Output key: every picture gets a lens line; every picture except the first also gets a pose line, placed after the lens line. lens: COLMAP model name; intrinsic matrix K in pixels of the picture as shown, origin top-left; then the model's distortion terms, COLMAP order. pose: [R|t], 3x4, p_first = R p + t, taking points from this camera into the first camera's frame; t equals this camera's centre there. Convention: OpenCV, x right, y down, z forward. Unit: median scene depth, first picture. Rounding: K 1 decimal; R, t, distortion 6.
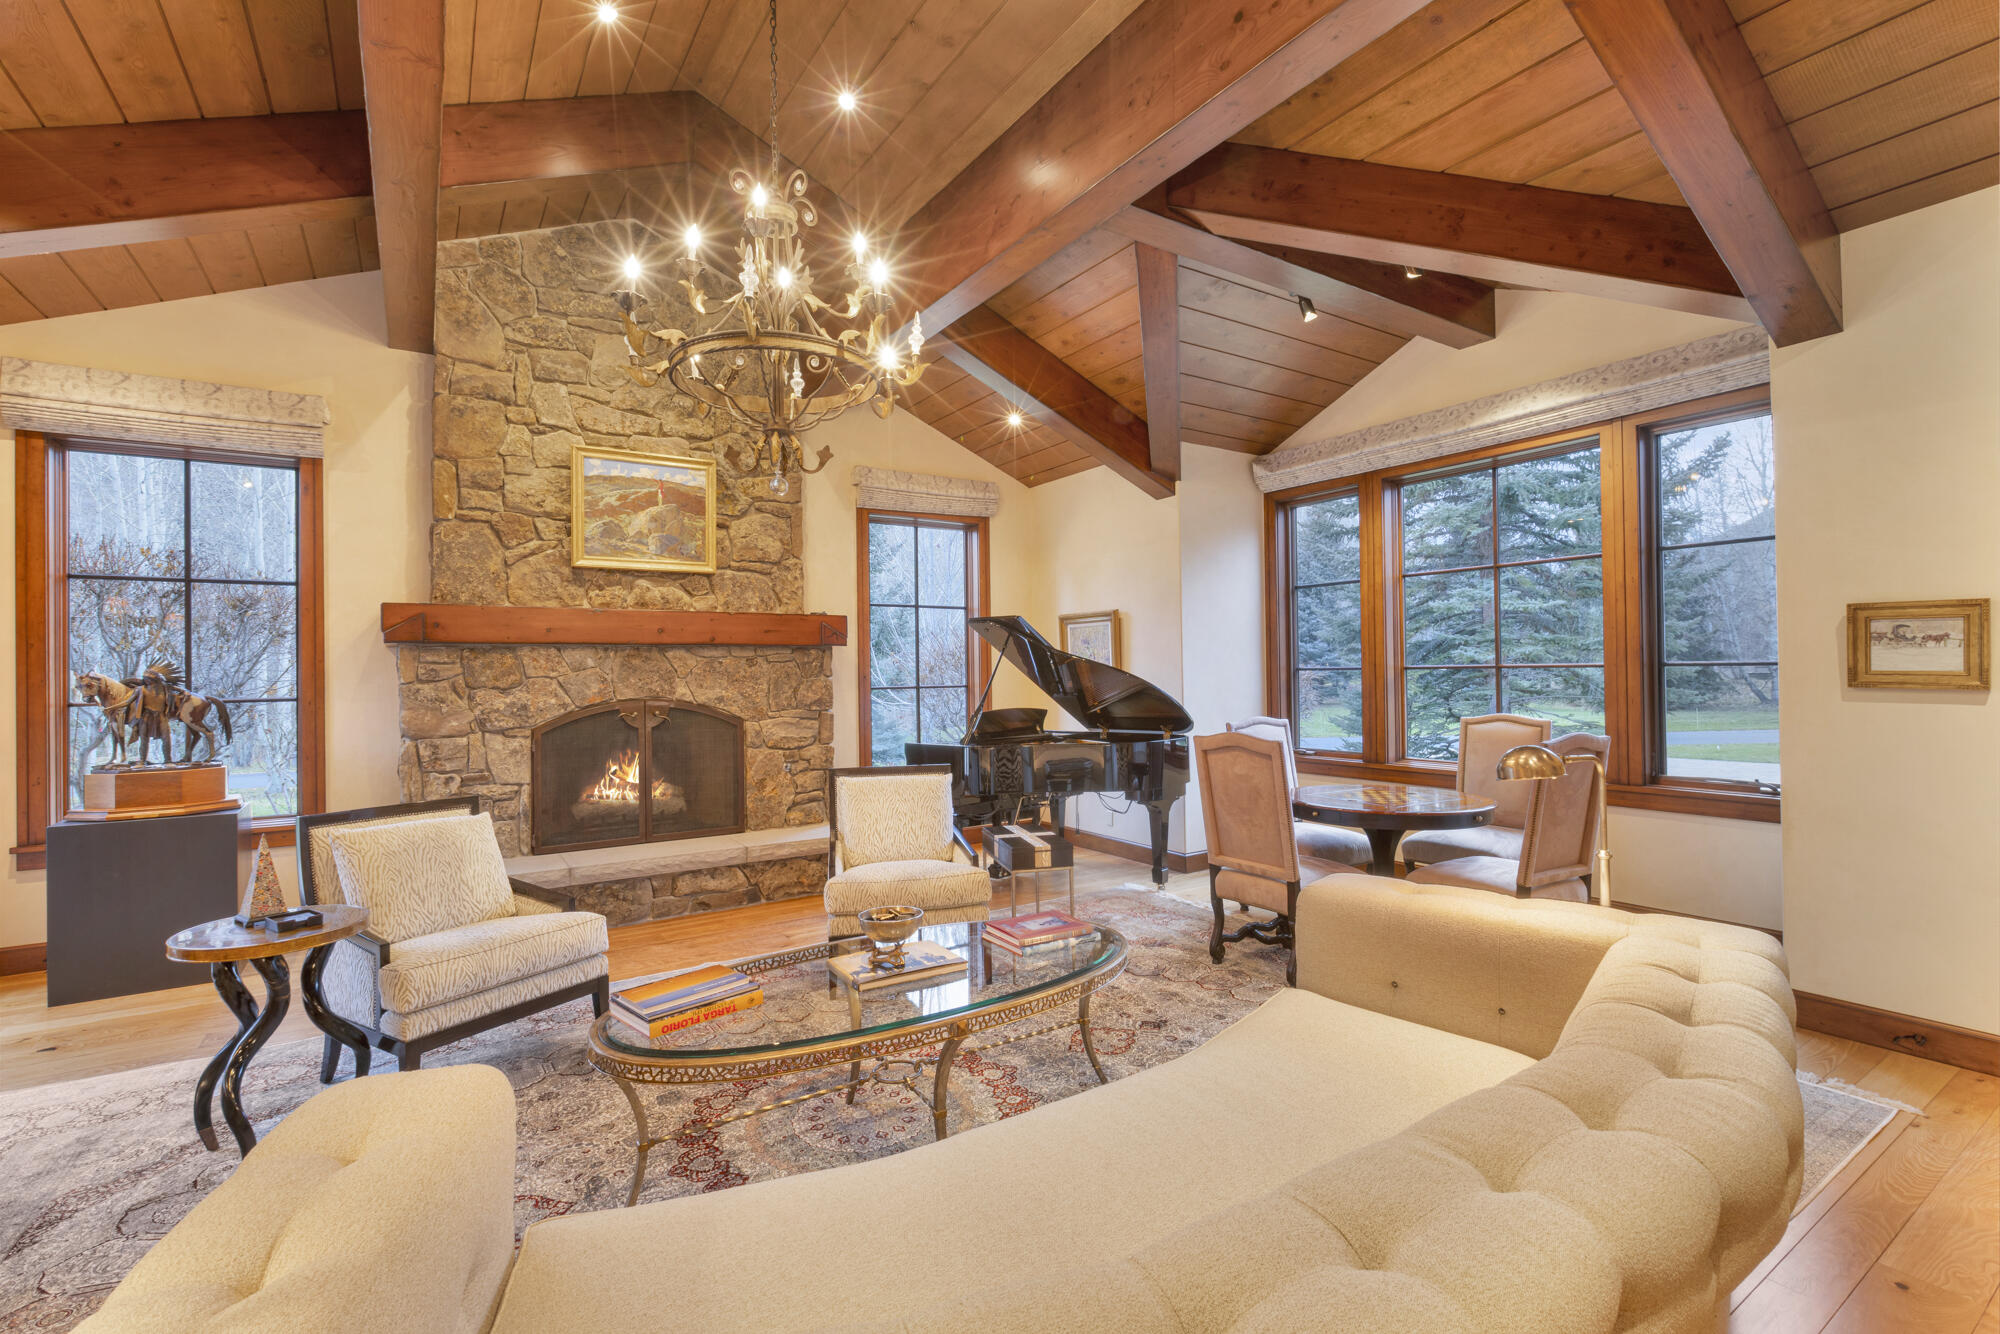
lens RADIAL K [[893.5, 0, 997.3], [0, 893.5, 670.3], [0, 0, 1]] dist [0.000845, 0.000023]
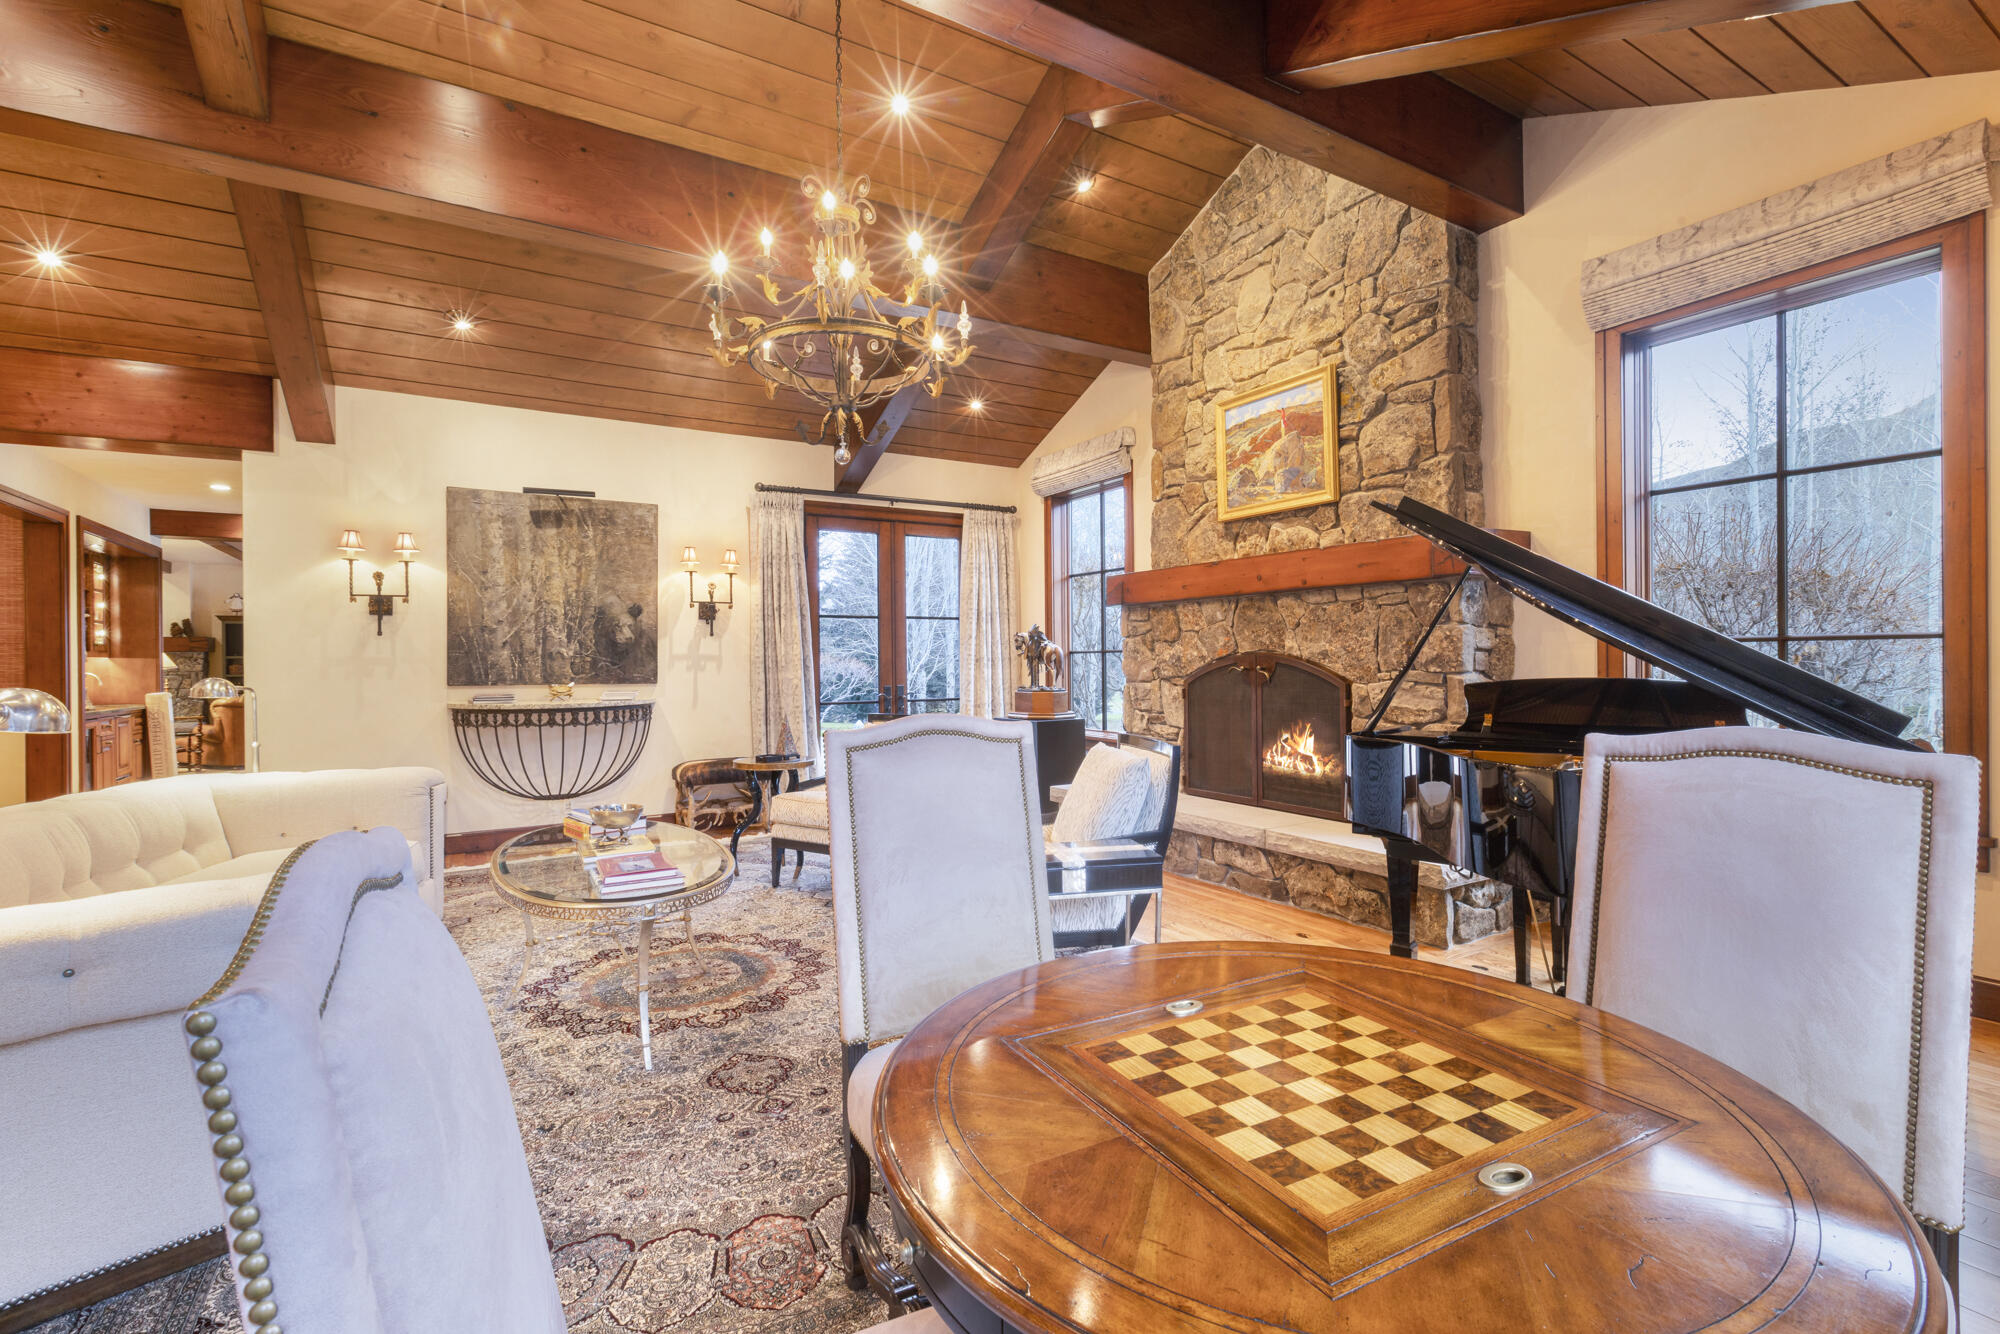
lens RADIAL K [[893.5, 0, 992.7], [0, 893.5, 661.7], [0, 0, 1]] dist [0.000845, 0.000023]
pose [[-0.042721, 0.017141, -0.998940, 0.537867], [0.014588, 0.999757, 0.016531, 0.021829], [0.998981, -0.013867, -0.042961, 0.747998]]
